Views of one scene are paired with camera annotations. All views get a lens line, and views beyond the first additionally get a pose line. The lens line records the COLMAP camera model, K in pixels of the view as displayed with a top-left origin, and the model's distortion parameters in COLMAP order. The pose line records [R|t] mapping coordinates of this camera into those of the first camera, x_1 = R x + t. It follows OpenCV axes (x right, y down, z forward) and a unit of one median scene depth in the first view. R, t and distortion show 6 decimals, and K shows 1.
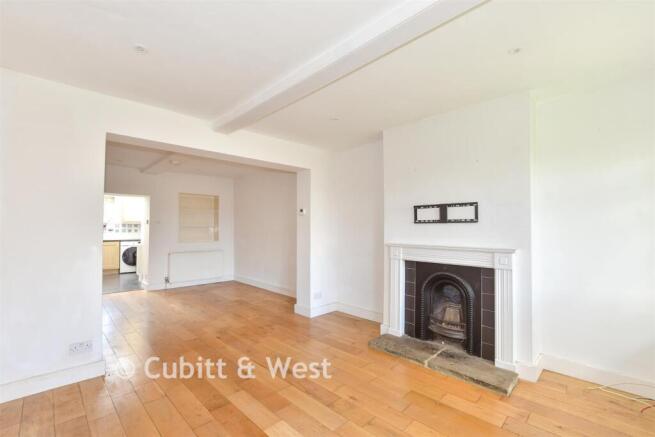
lens RADIAL K [[290.1, 0, 327.5], [0, 290.1, 218.5], [0, 0, 1]] dist [0.000861, 0.000011]
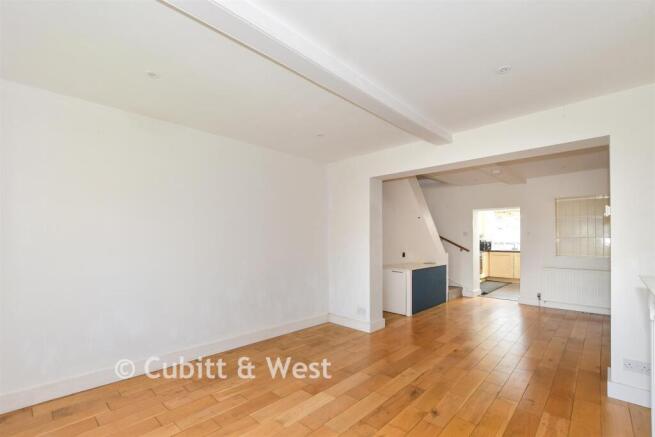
lens RADIAL K [[297.1, 0, 328.0], [0, 297.1, 238.1], [0, 0, 1]] dist [-0.000415, -0.000043]
pose [[0.039759, -0.004719, -0.999198, 0.369871], [0.033156, 0.999444, -0.003400, 0.010004], [0.998659, -0.032994, 0.039893, 0.320575]]
